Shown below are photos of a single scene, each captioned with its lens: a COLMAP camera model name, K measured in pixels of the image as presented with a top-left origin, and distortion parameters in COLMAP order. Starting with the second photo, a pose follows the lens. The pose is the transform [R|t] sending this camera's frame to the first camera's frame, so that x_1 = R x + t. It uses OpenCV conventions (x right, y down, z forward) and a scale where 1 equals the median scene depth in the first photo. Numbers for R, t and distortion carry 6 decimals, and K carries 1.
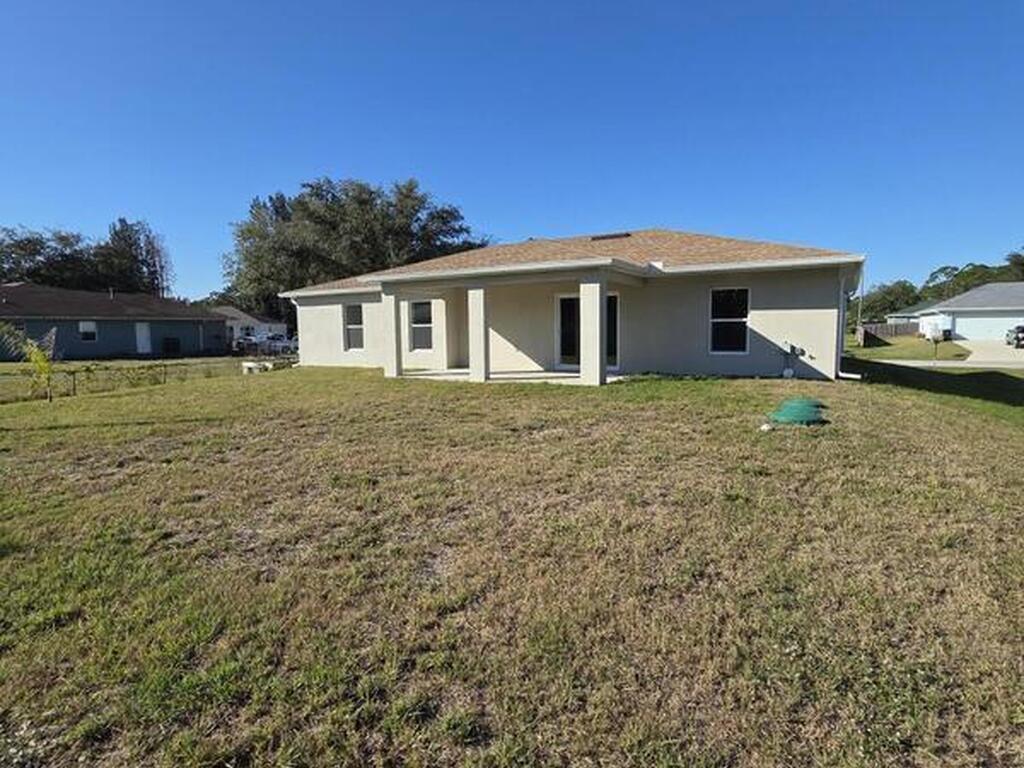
lens RADIAL K [[559.9, 0, 507.1], [0, 559.9, 384.9], [0, 0, 1]] dist [-0.002074, -0.000418]
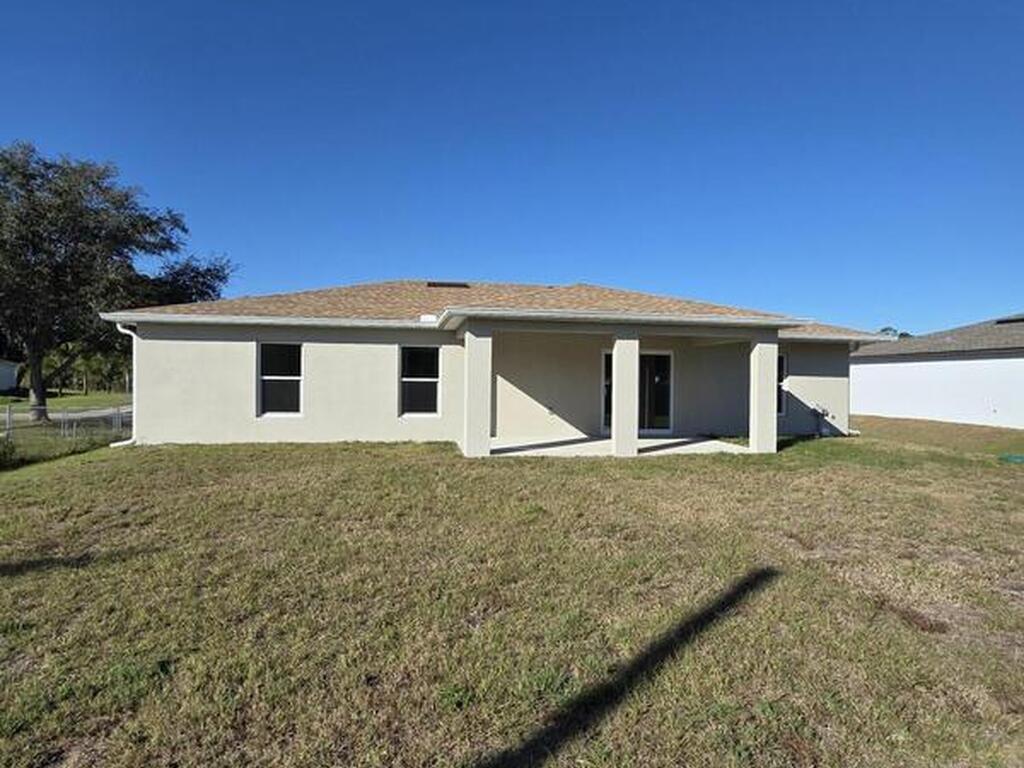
lens RADIAL K [[559.9, 0, 507.1], [0, 559.9, 384.9], [0, 0, 1]] dist [-0.002074, -0.000418]
pose [[0.753868, 0.019732, 0.656730, -0.580734], [0.047271, 0.995330, -0.084168, -0.039757], [-0.655323, 0.094496, 0.749415, 0.444315]]
